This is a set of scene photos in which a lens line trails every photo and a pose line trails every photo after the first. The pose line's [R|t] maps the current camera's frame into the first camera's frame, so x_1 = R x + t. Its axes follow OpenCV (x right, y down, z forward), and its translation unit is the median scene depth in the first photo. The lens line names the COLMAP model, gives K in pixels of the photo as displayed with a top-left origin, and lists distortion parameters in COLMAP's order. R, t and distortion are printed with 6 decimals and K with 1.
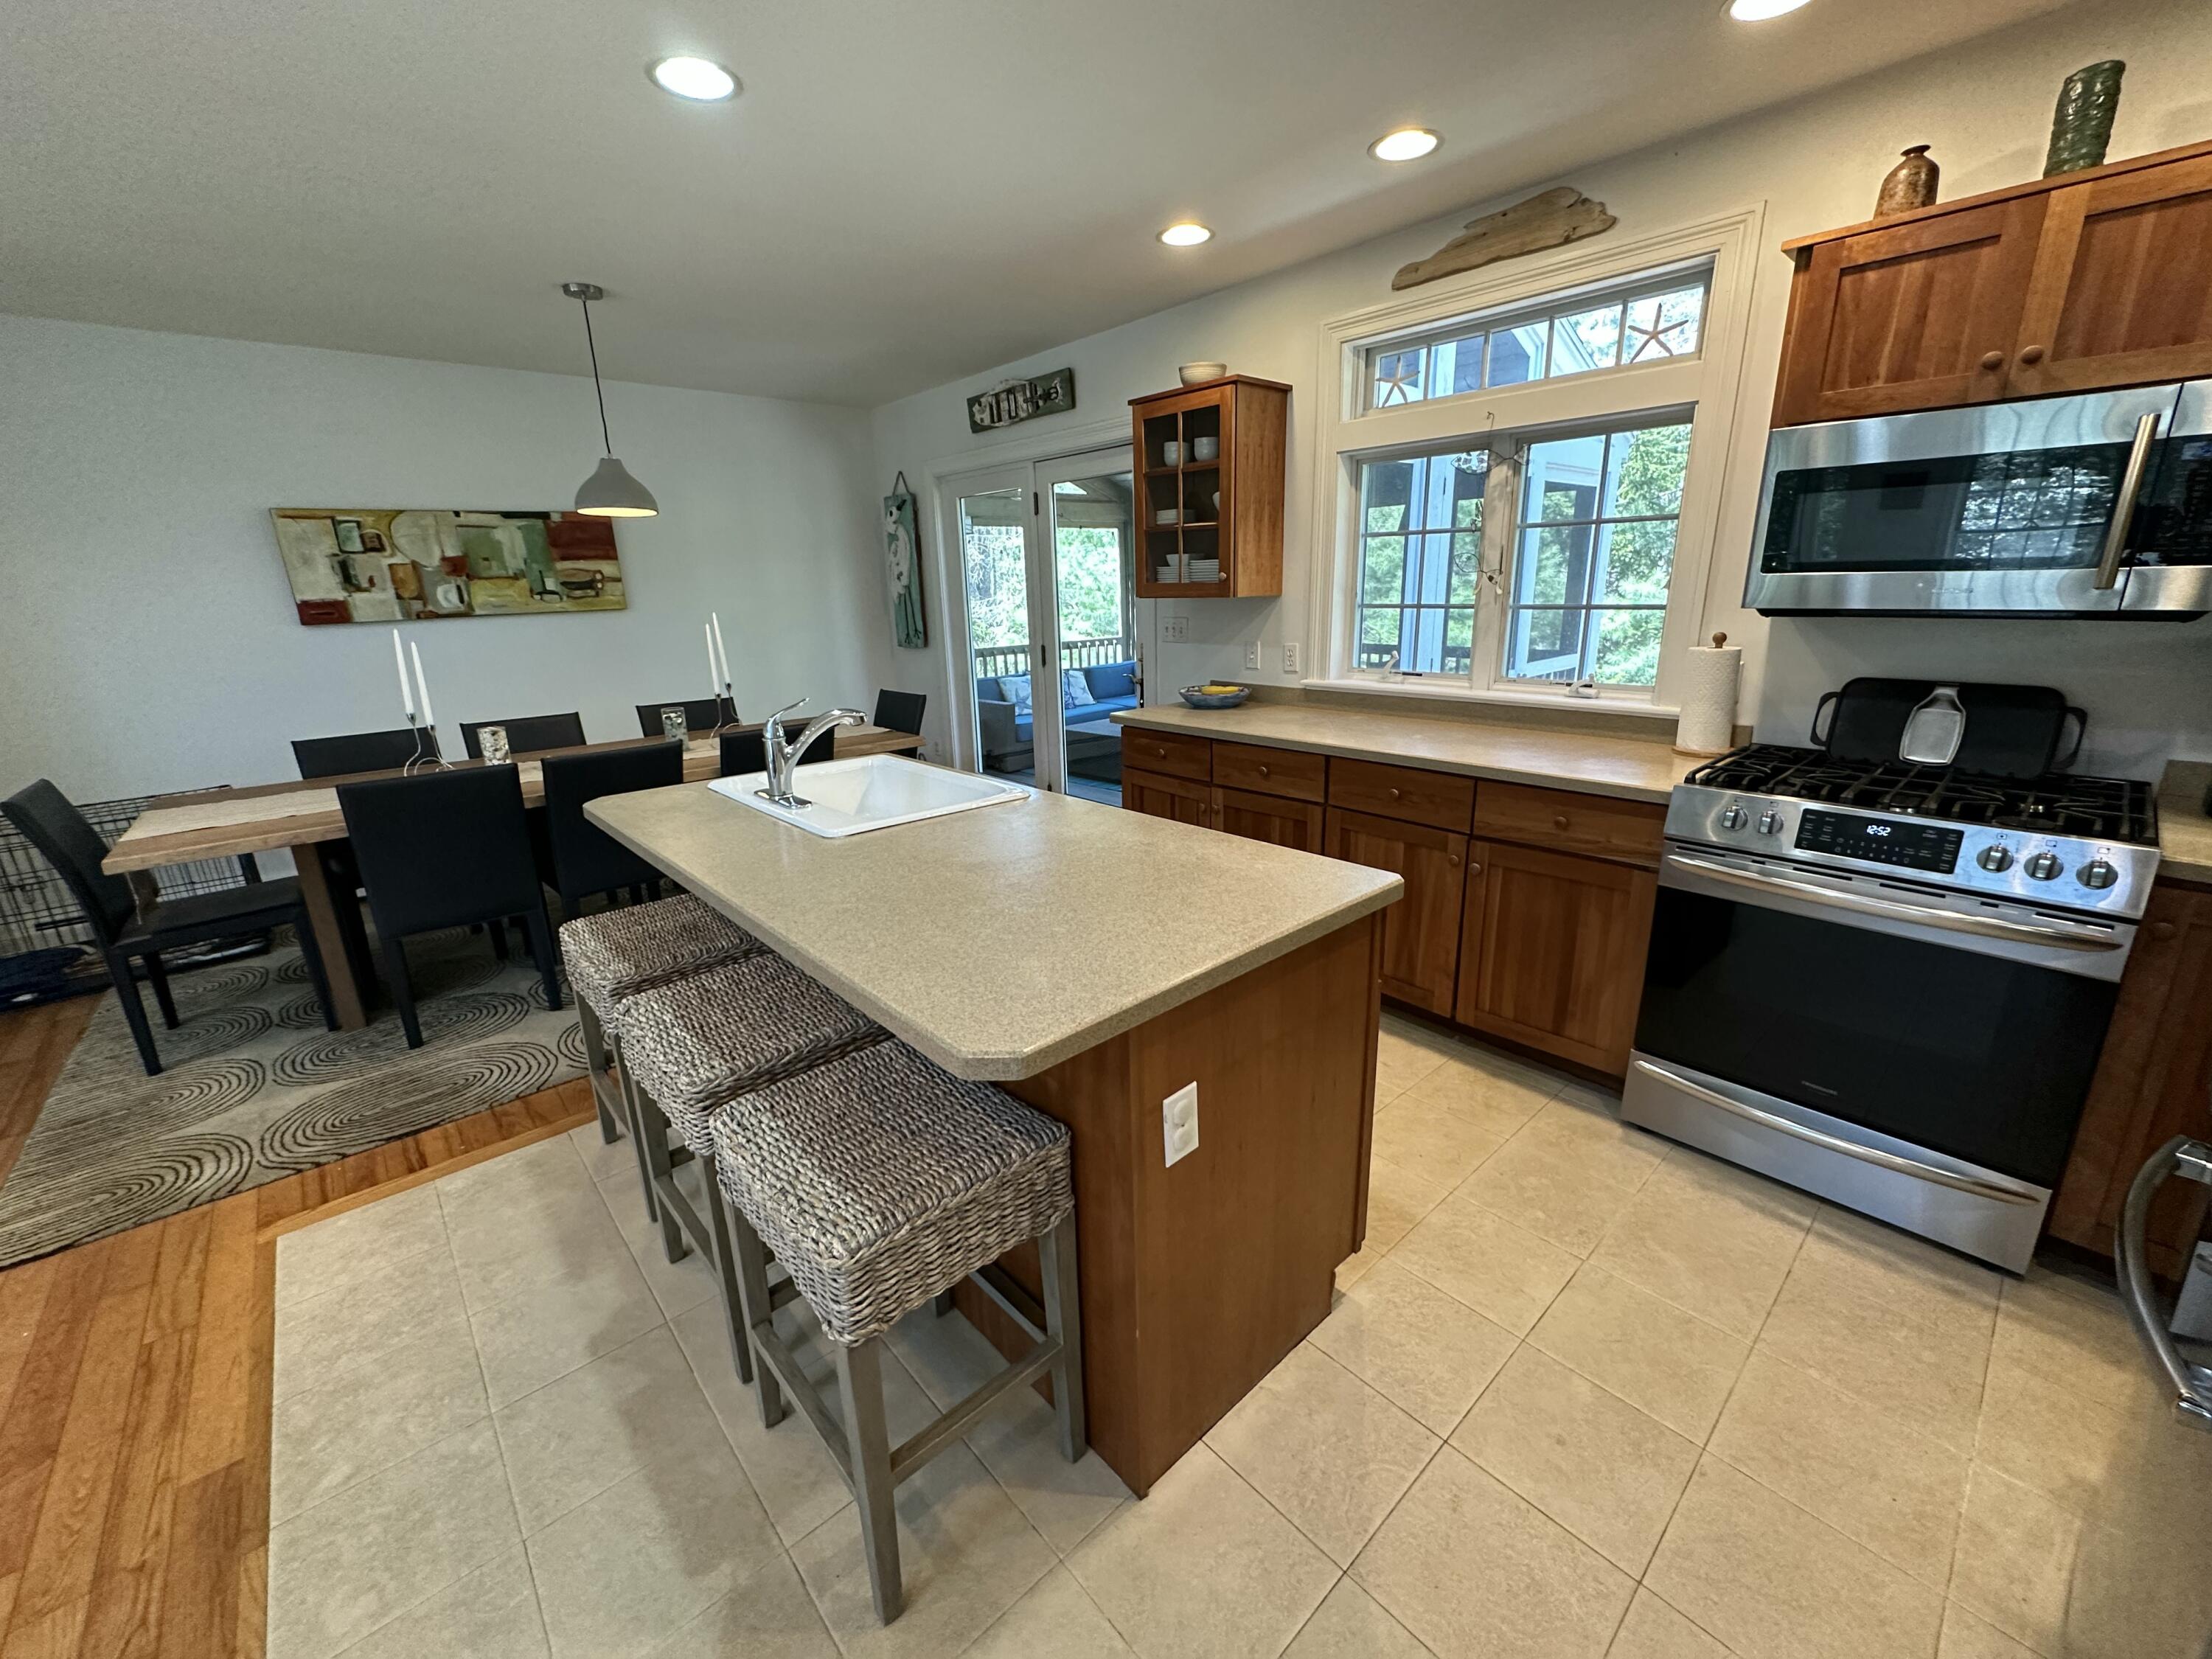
lens RADIAL K [[880.2, 0, 1103.6], [0, 880.2, 830.4], [0, 0, 1]] dist [-0.003313, 0.000741]
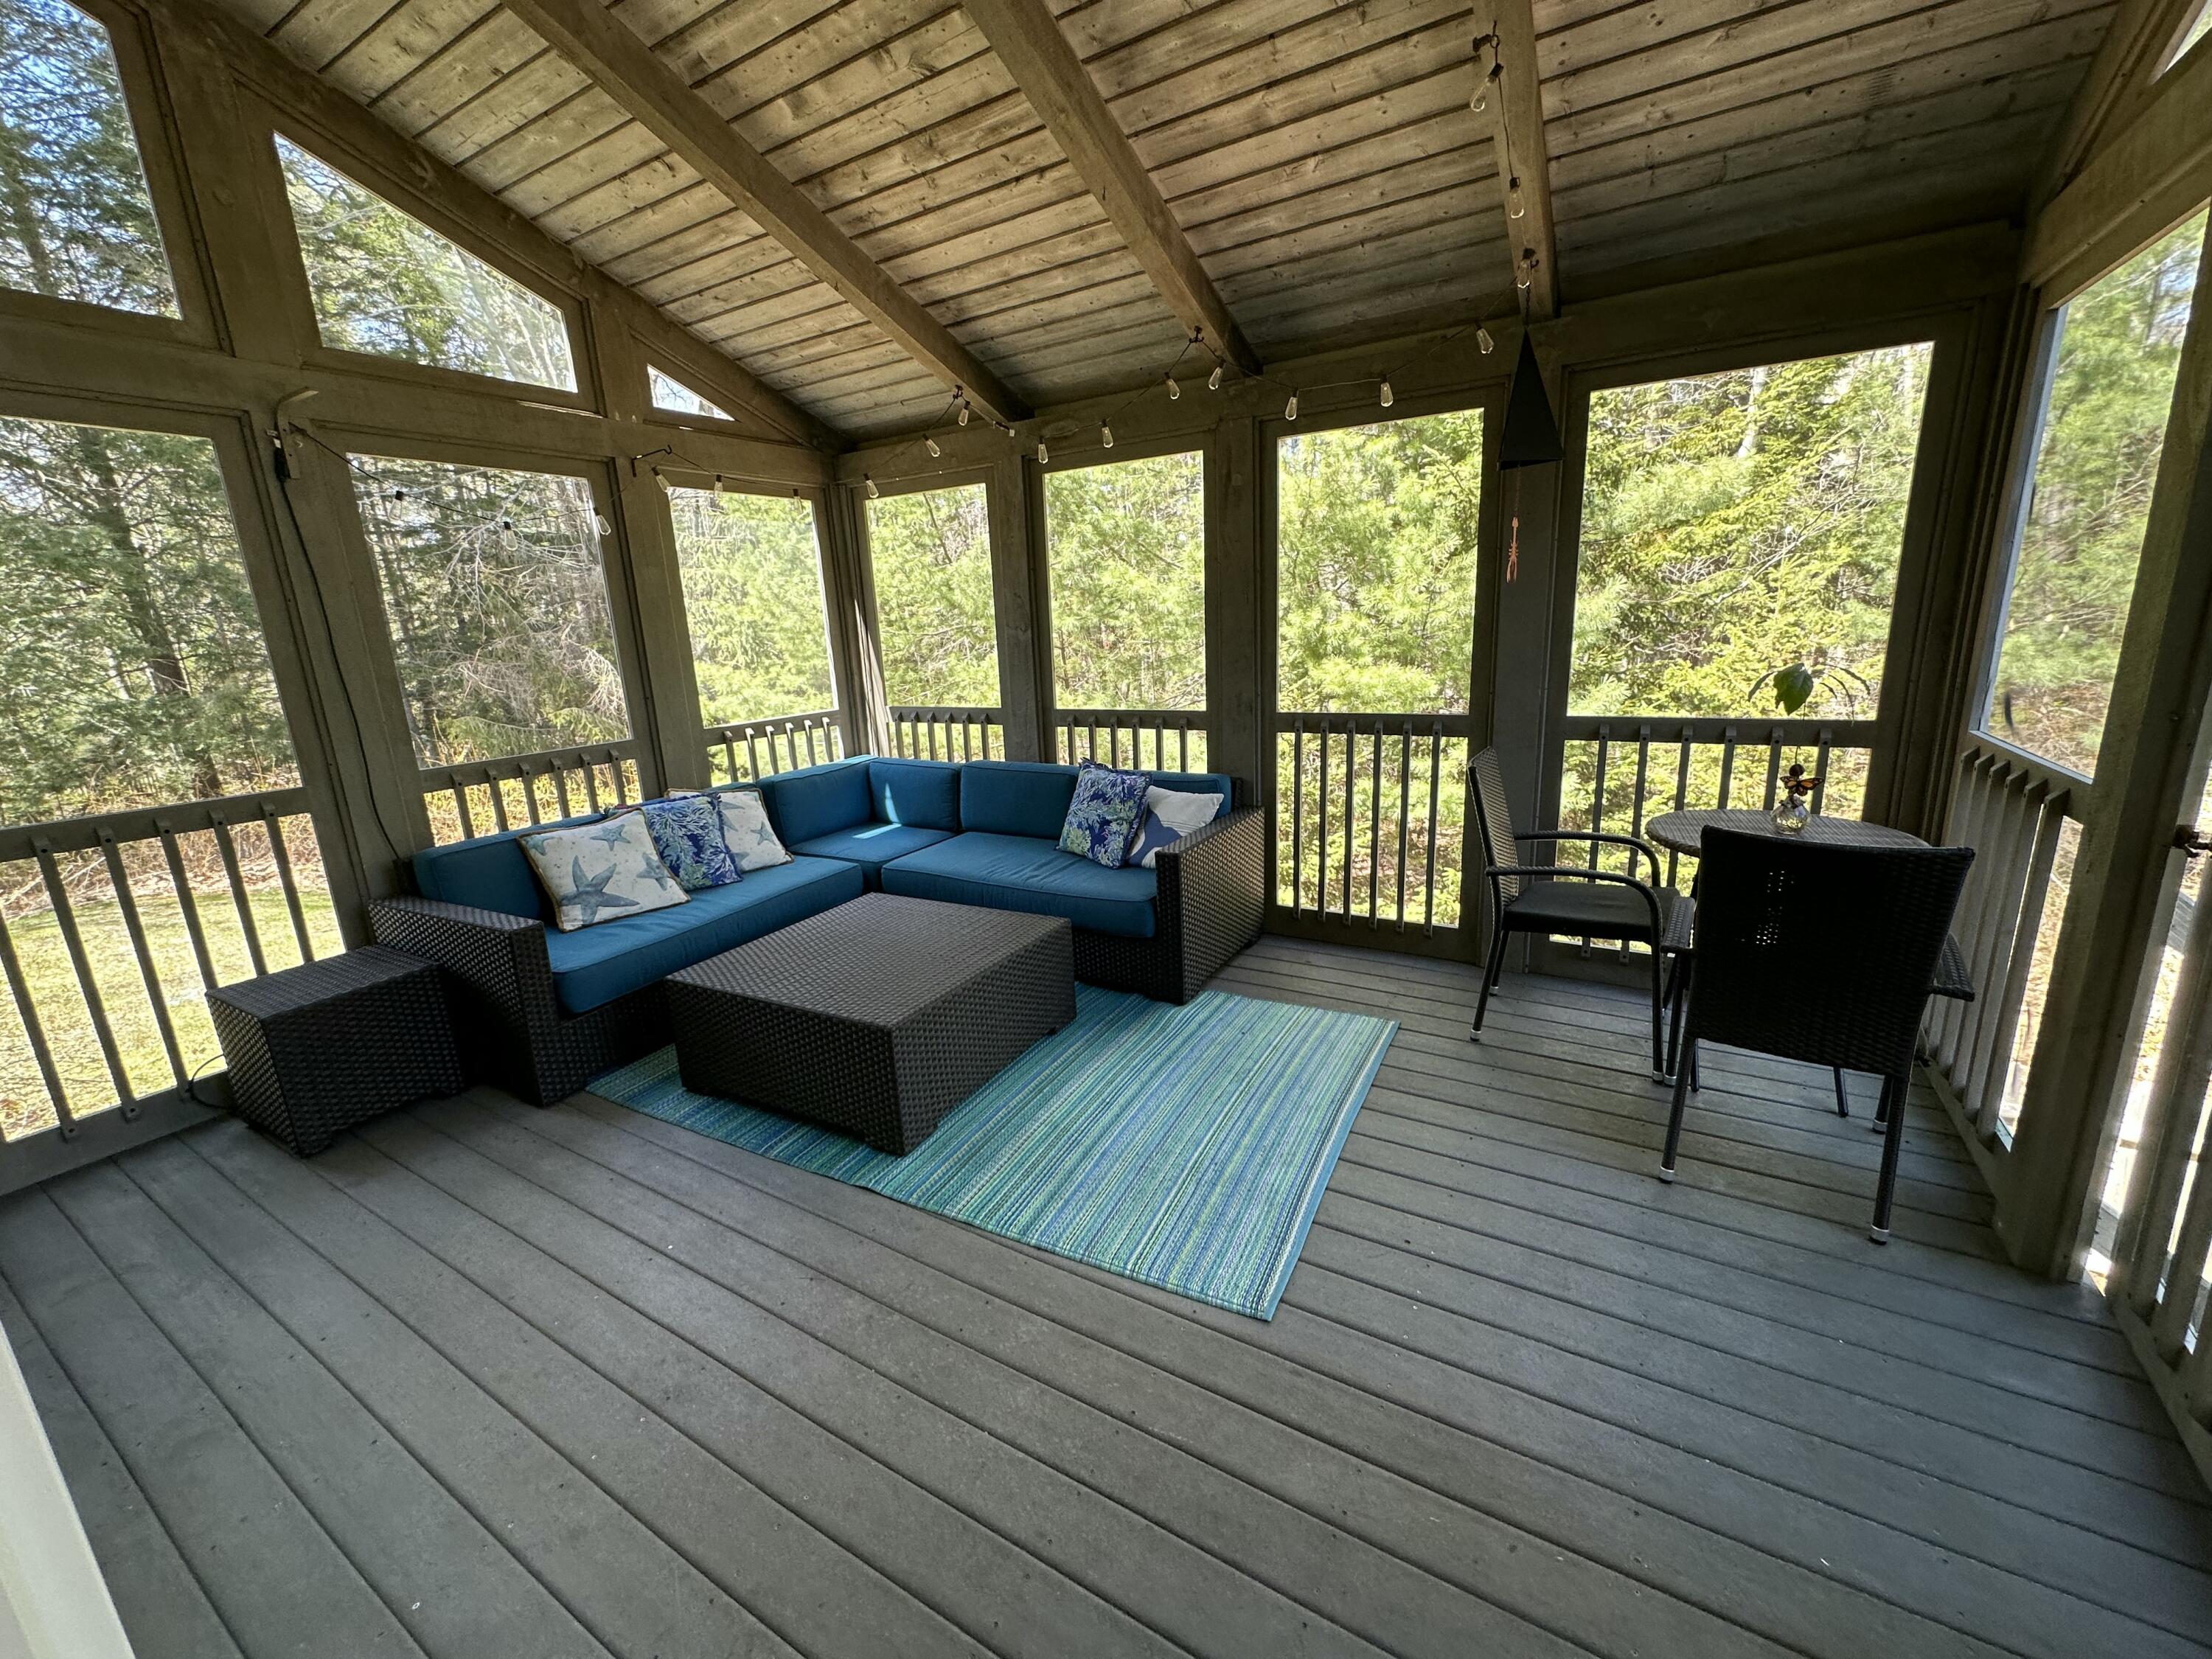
lens RADIAL K [[880.2, 0, 1114.1], [0, 880.2, 836.2], [0, 0, 1]] dist [-0.003313, 0.000741]
pose [[0.953264, -0.090694, 0.288204, 0.042041], [0.102858, 0.994321, -0.027314, -0.264048], [-0.284090, 0.055681, 0.957179, 1.057969]]
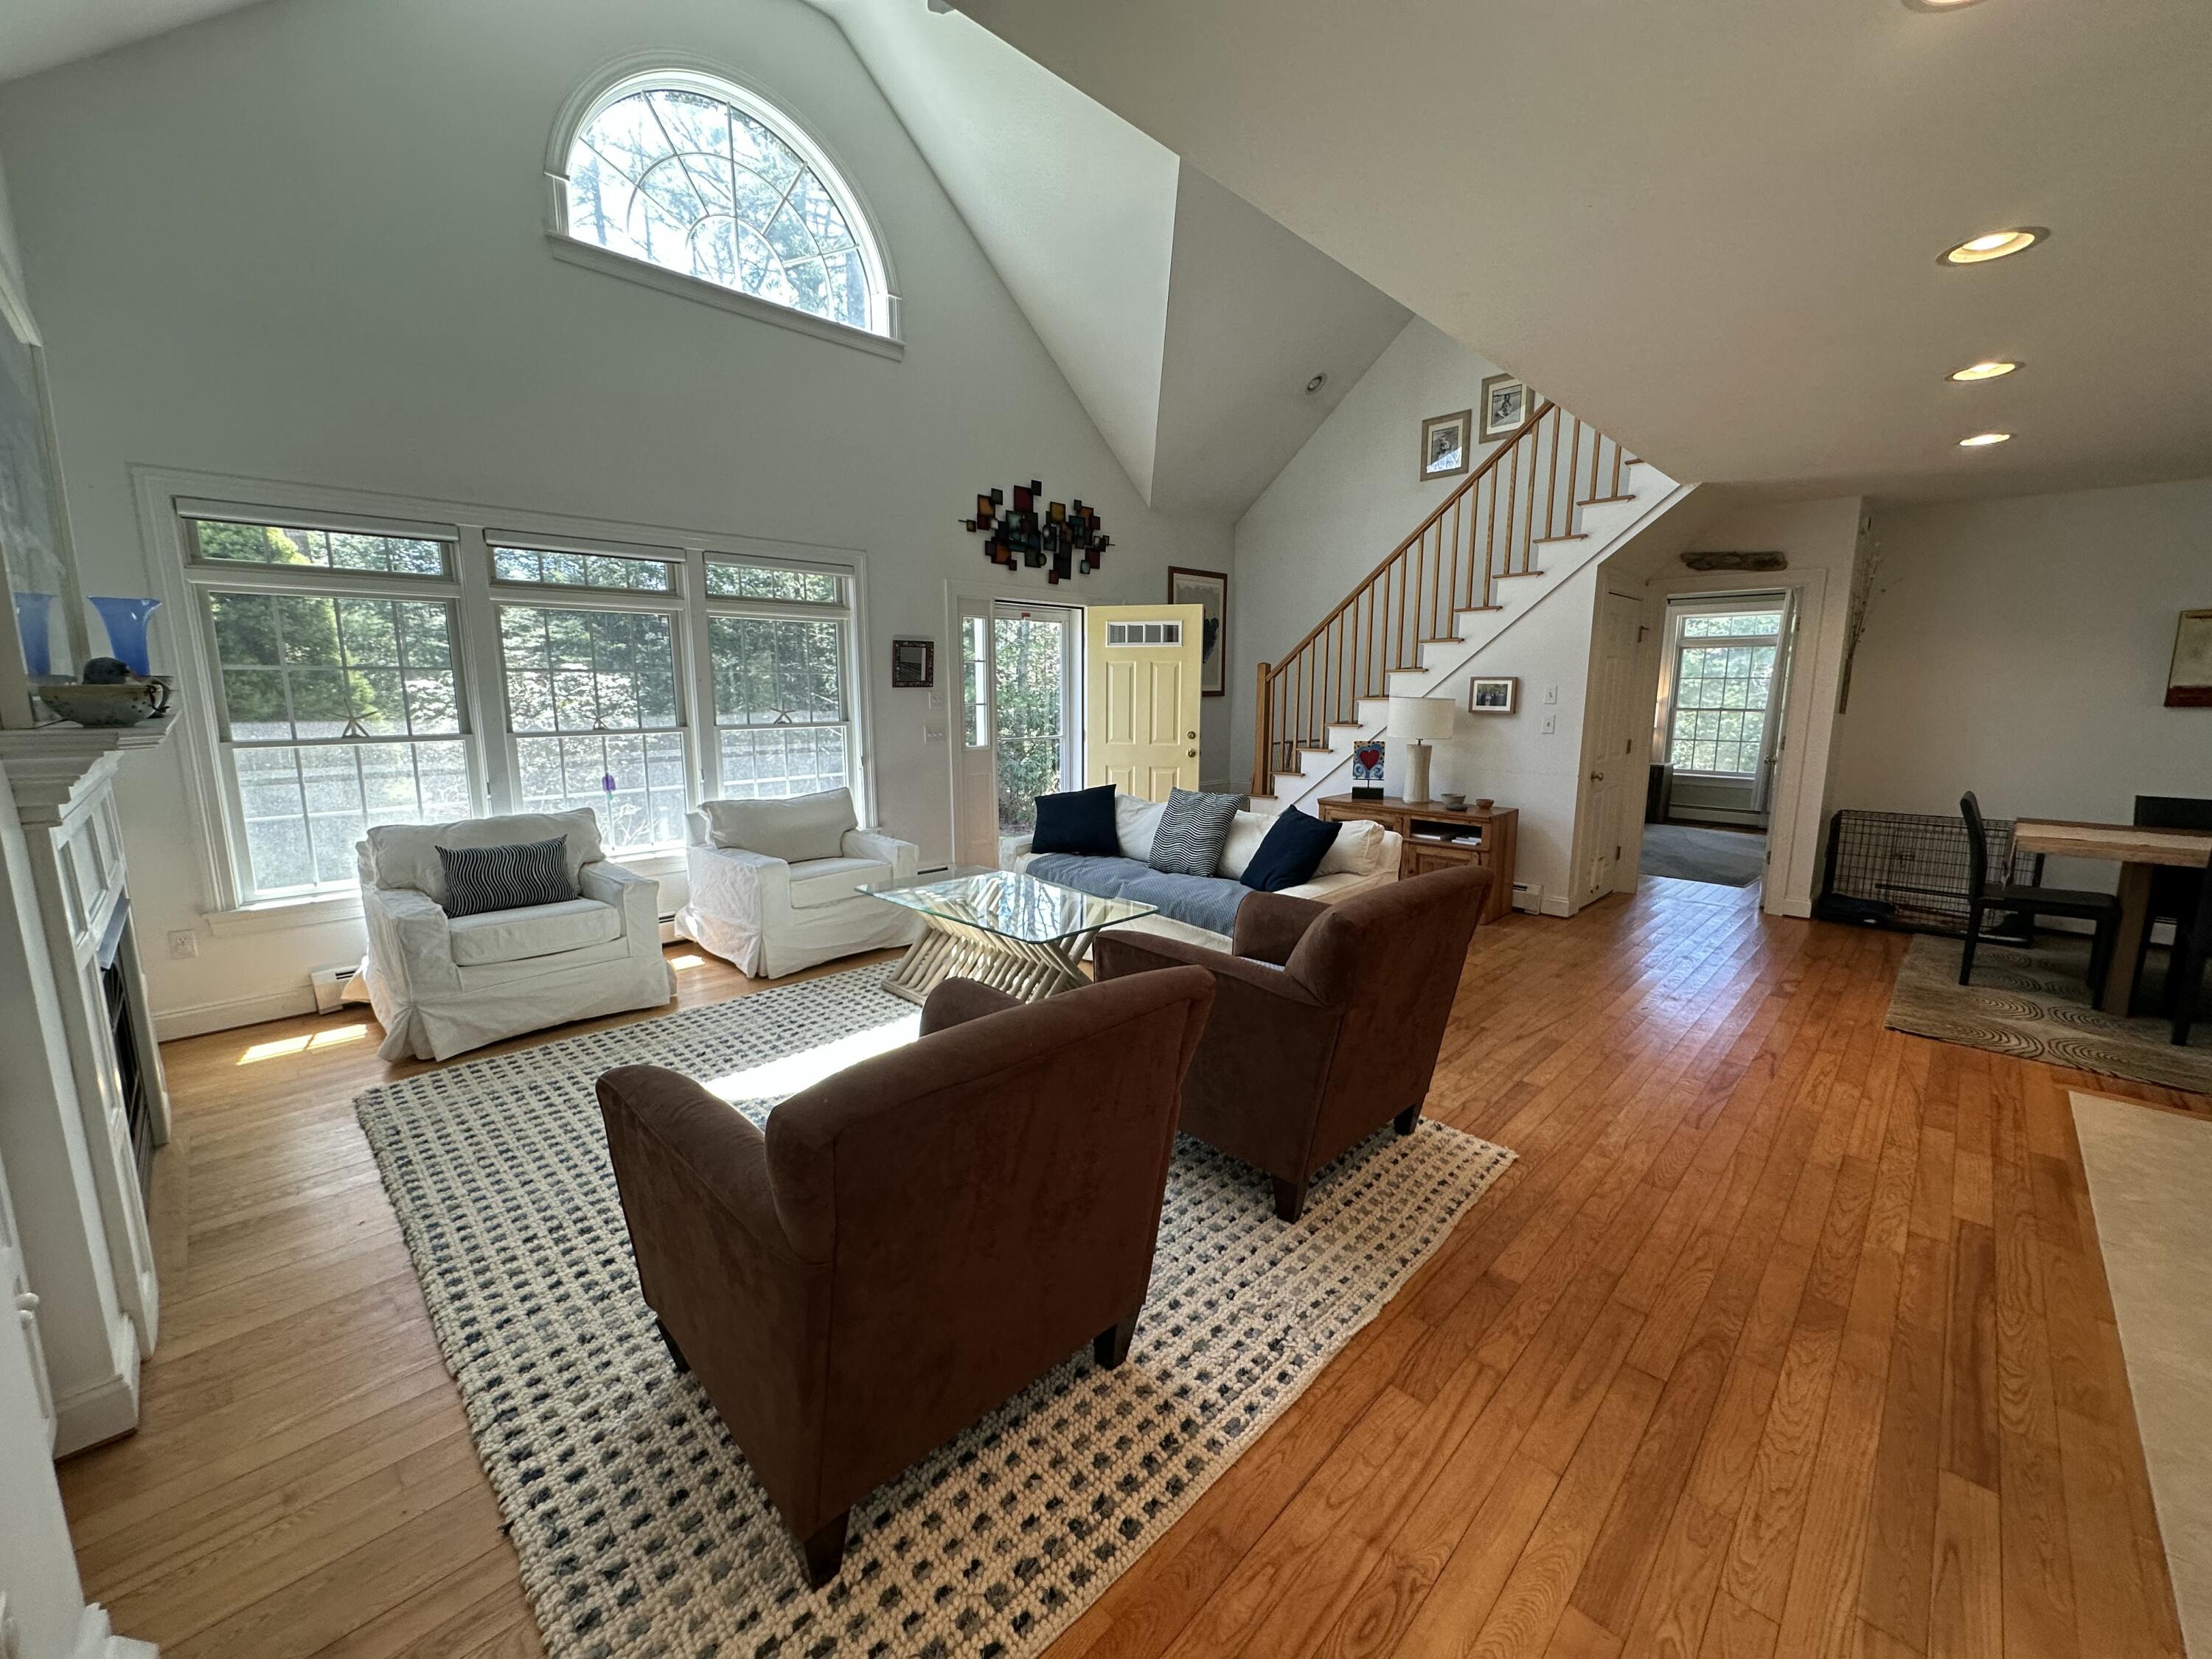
lens RADIAL K [[880.2, 0, 1102.0], [0, 880.2, 828.1], [0, 0, 1]] dist [-0.003313, 0.000741]
pose [[0.060716, 0.184725, -0.980913, 0.185272], [-0.273676, 0.948147, 0.161615, 0.116538], [0.959904, 0.258640, 0.108122, -0.443384]]
